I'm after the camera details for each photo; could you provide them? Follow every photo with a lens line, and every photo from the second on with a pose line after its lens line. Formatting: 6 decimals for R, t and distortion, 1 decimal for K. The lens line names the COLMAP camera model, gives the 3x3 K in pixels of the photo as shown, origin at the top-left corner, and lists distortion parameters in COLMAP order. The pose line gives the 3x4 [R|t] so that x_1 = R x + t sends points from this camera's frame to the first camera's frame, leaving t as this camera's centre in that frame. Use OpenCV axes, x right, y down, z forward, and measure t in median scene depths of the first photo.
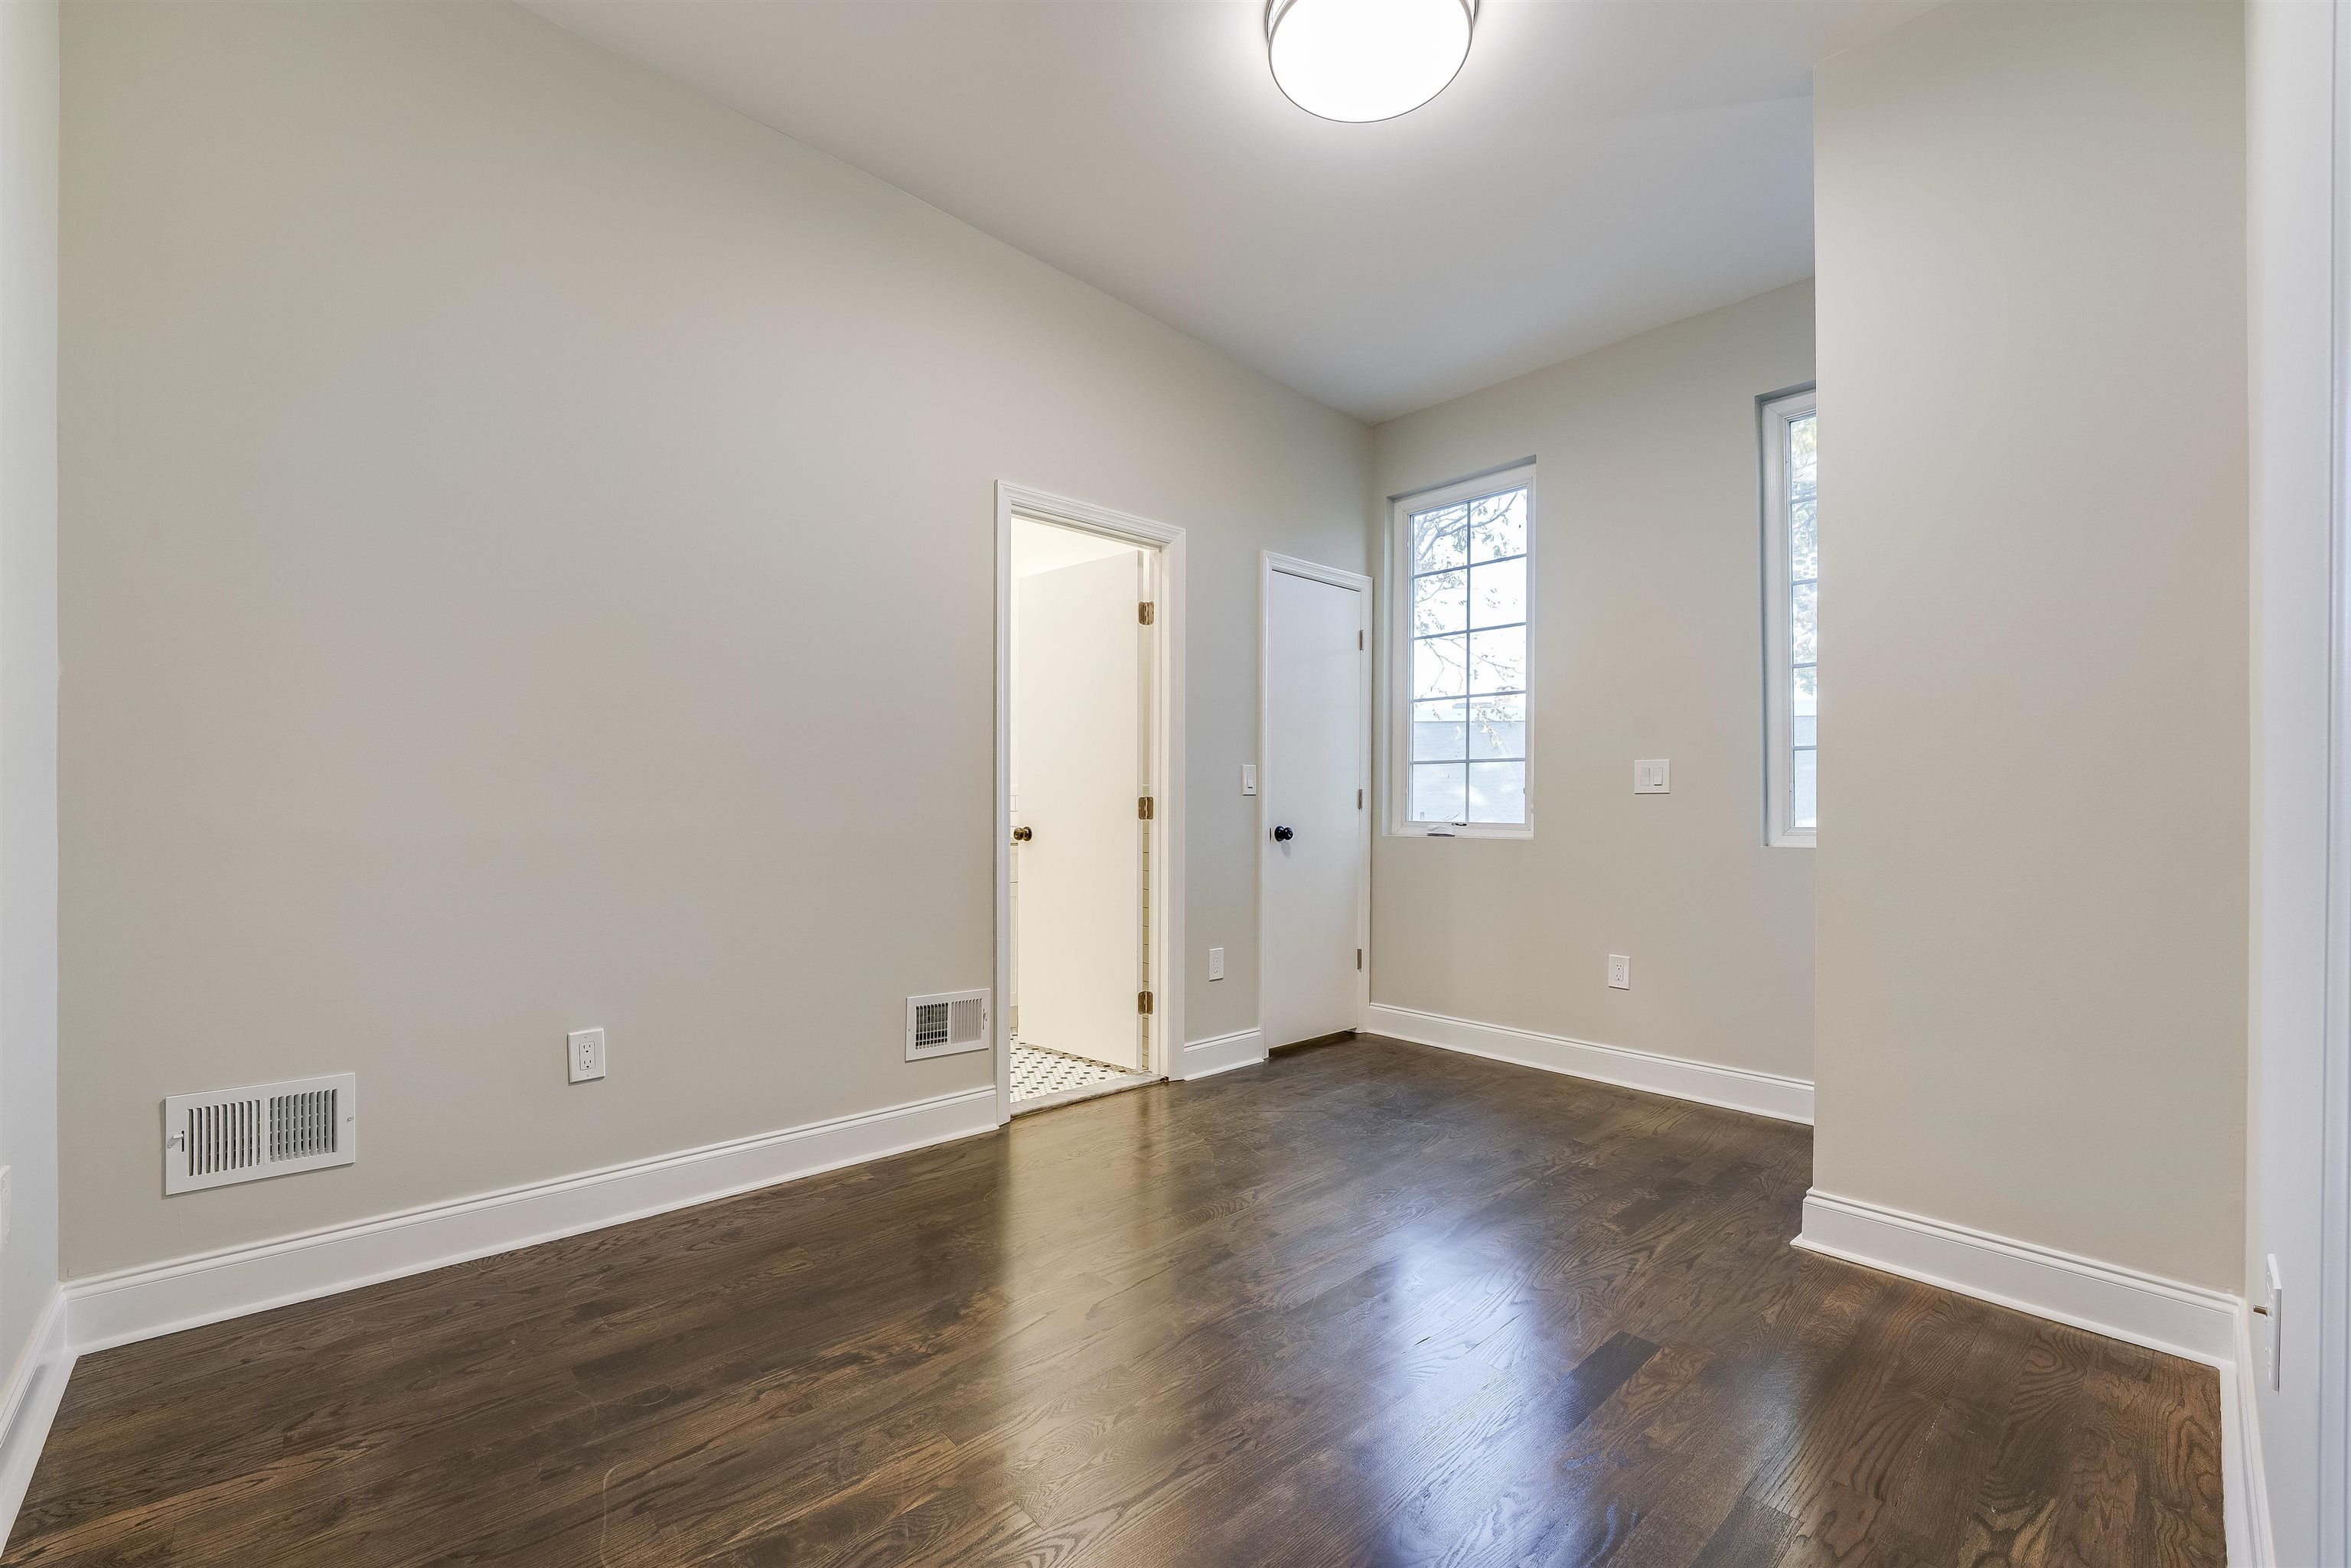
lens RADIAL K [[972.5, 0, 1176.6], [0, 972.5, 813.0], [0, 0, 1]] dist [-0.013411, -0.000172]
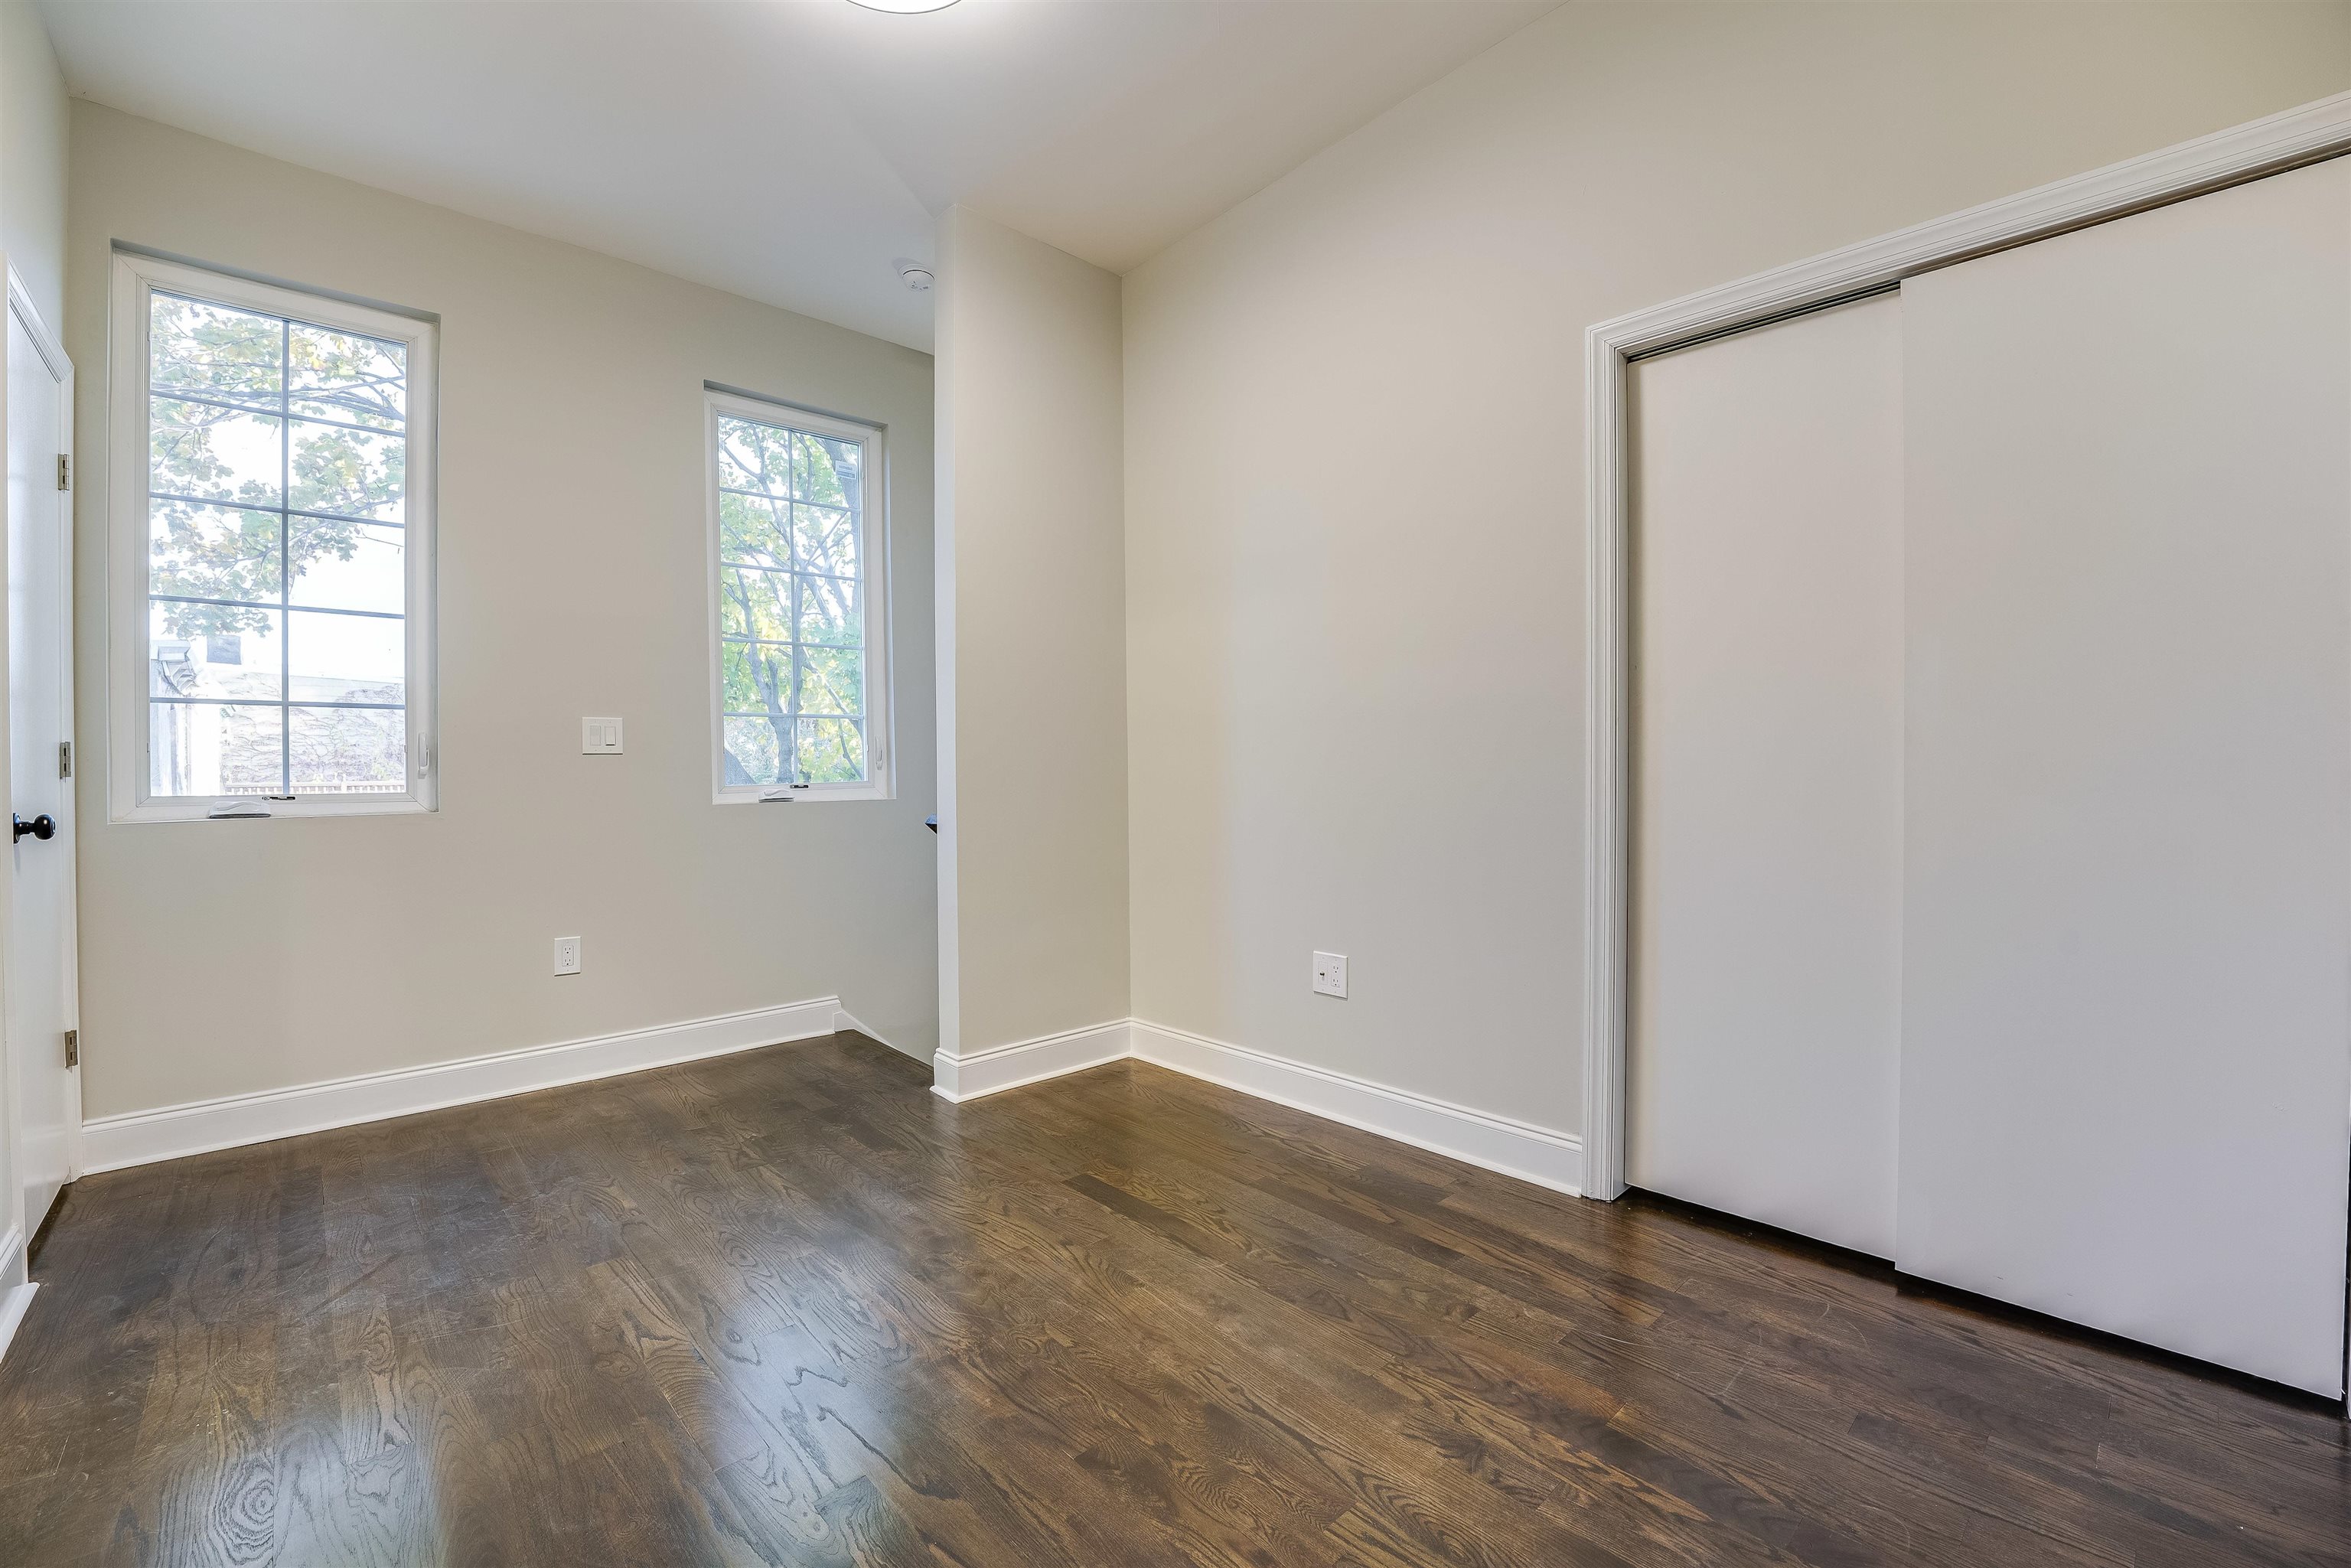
lens RADIAL K [[971.9, 0, 1171.0], [0, 971.9, 770.6], [0, 0, 1]] dist [-0.026745, 0.004743]
pose [[-0.004030, -0.009786, 0.999944, -0.474362], [0.012845, 0.999869, 0.009837, -0.007540], [-0.999909, 0.012884, -0.003903, 0.506653]]
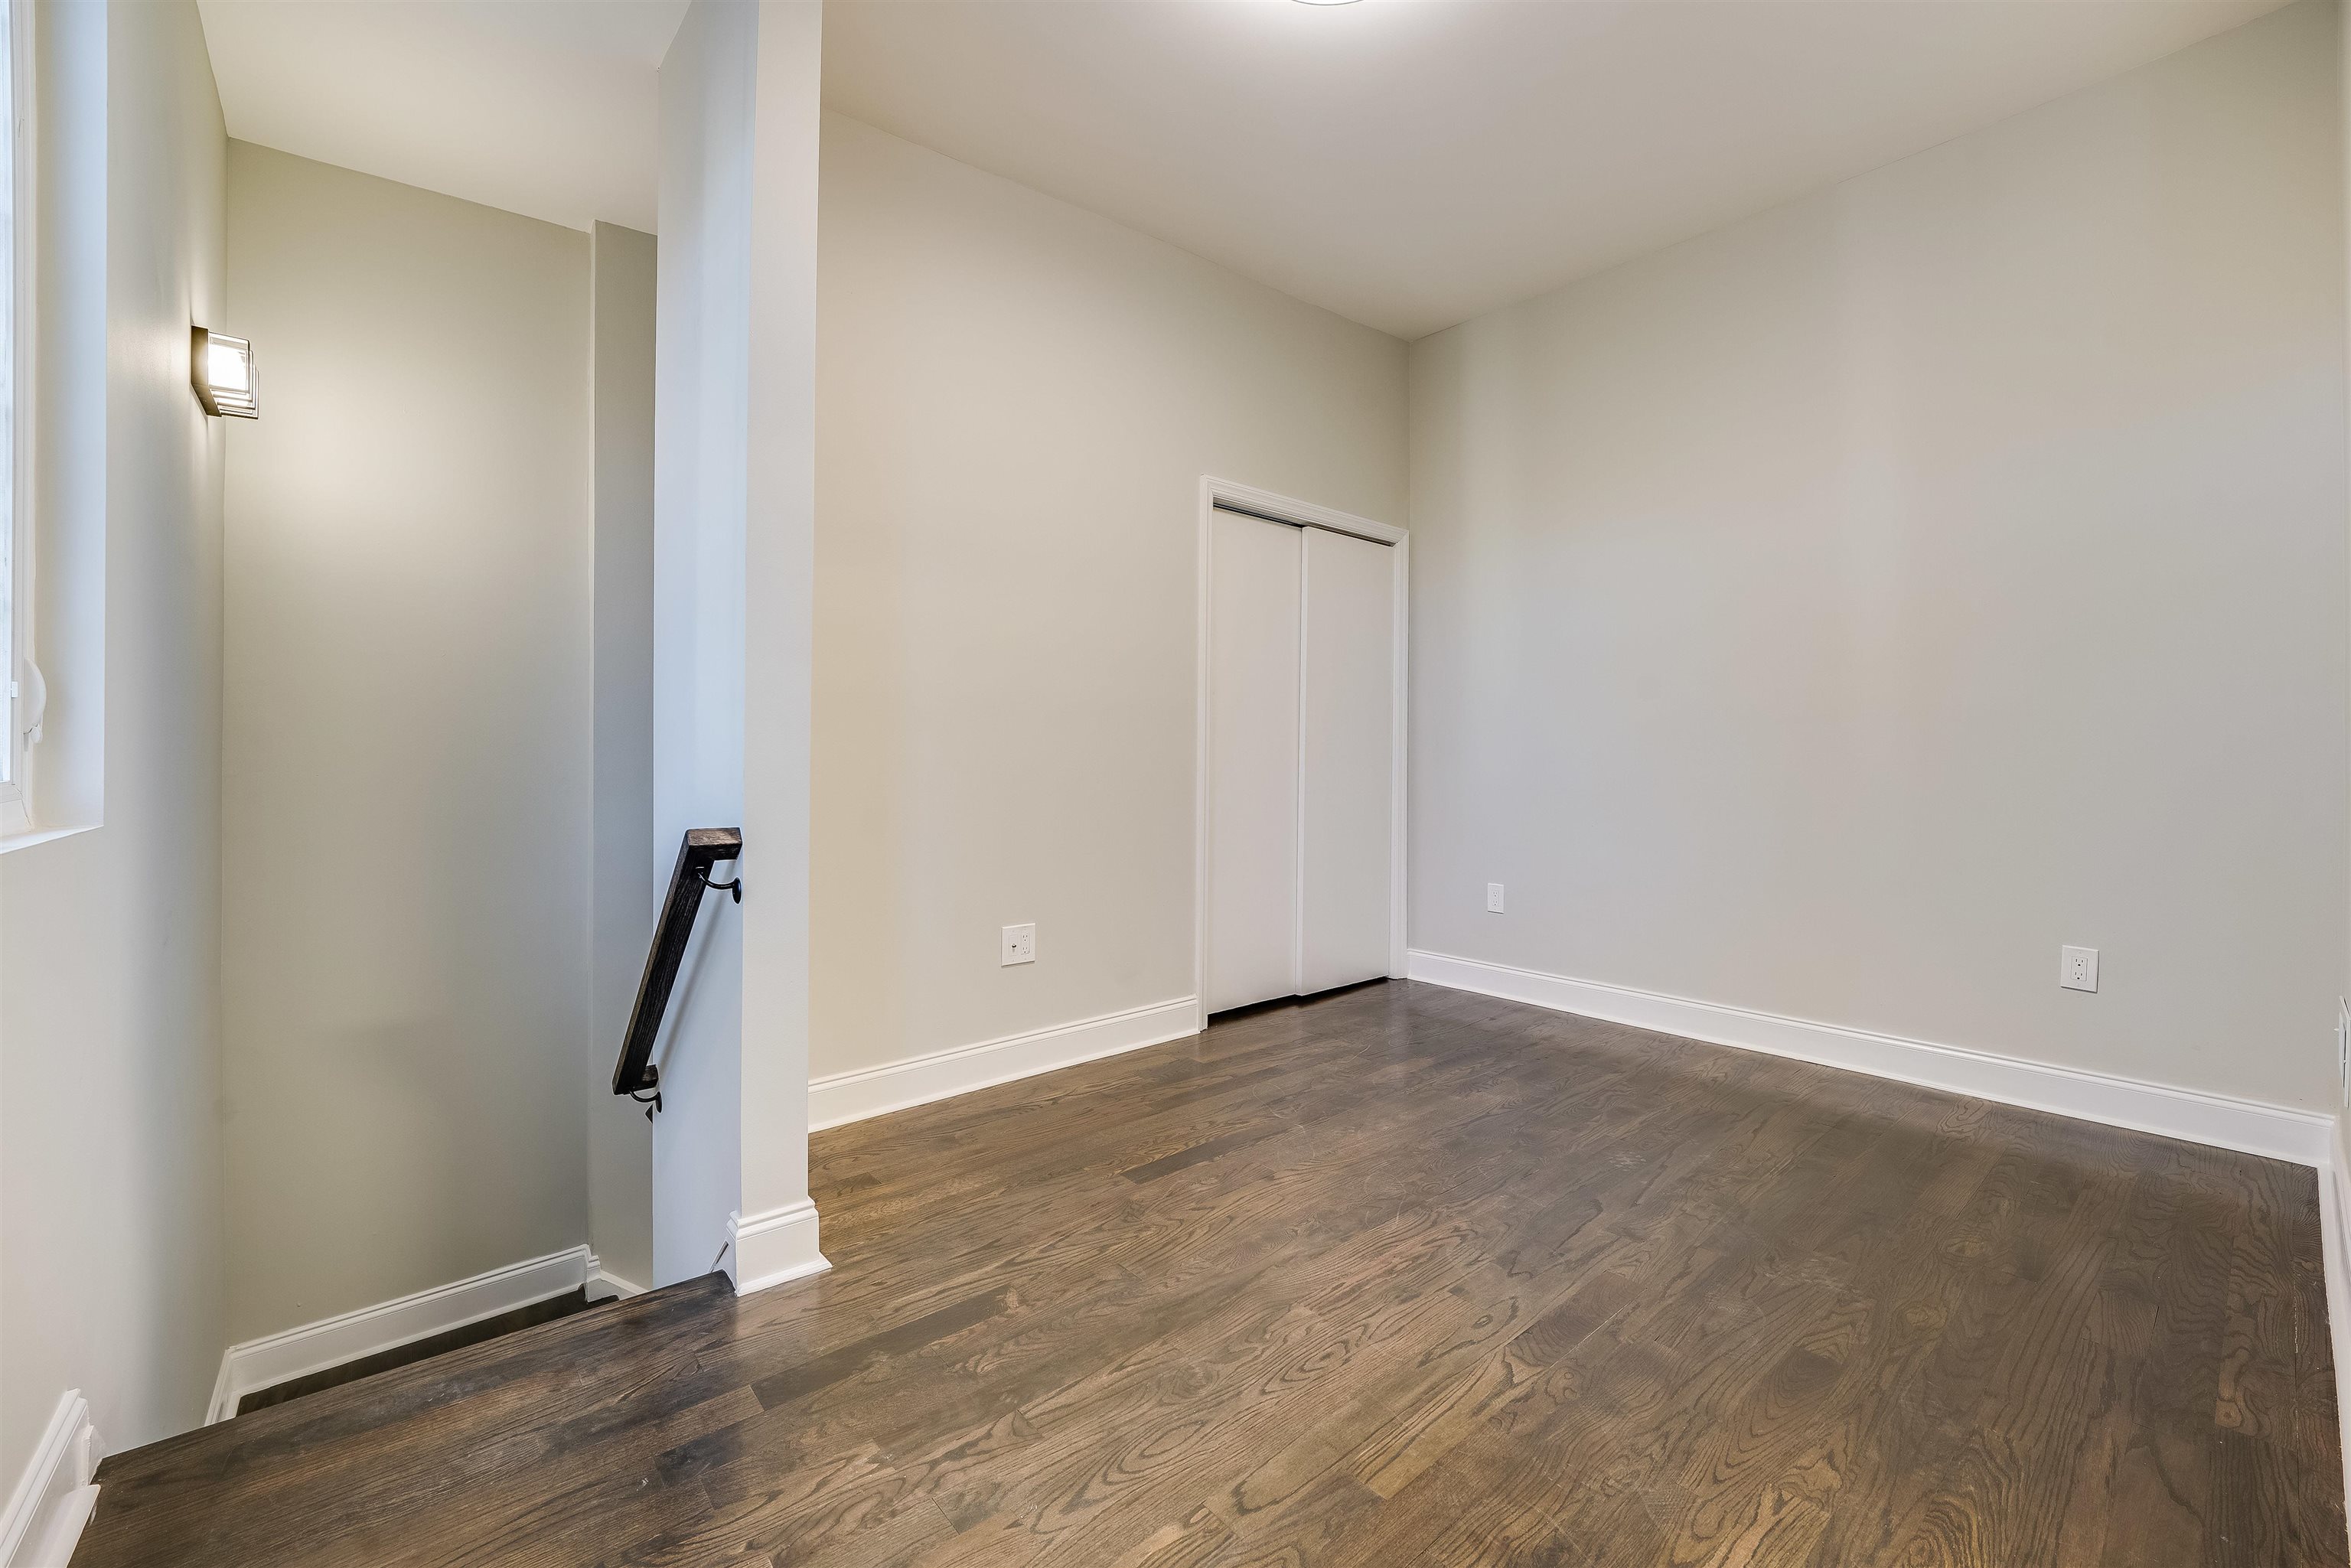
lens RADIAL K [[946.9, 0, 1172.6], [0, 946.9, 755.7], [0, 0, 1]] dist [-0.012909, 0.004317]
pose [[-0.998833, -0.007979, 0.047630, 0.217680], [-0.007748, 0.999957, 0.005031, -0.003570], [-0.047668, 0.004656, -0.998852, 1.290396]]
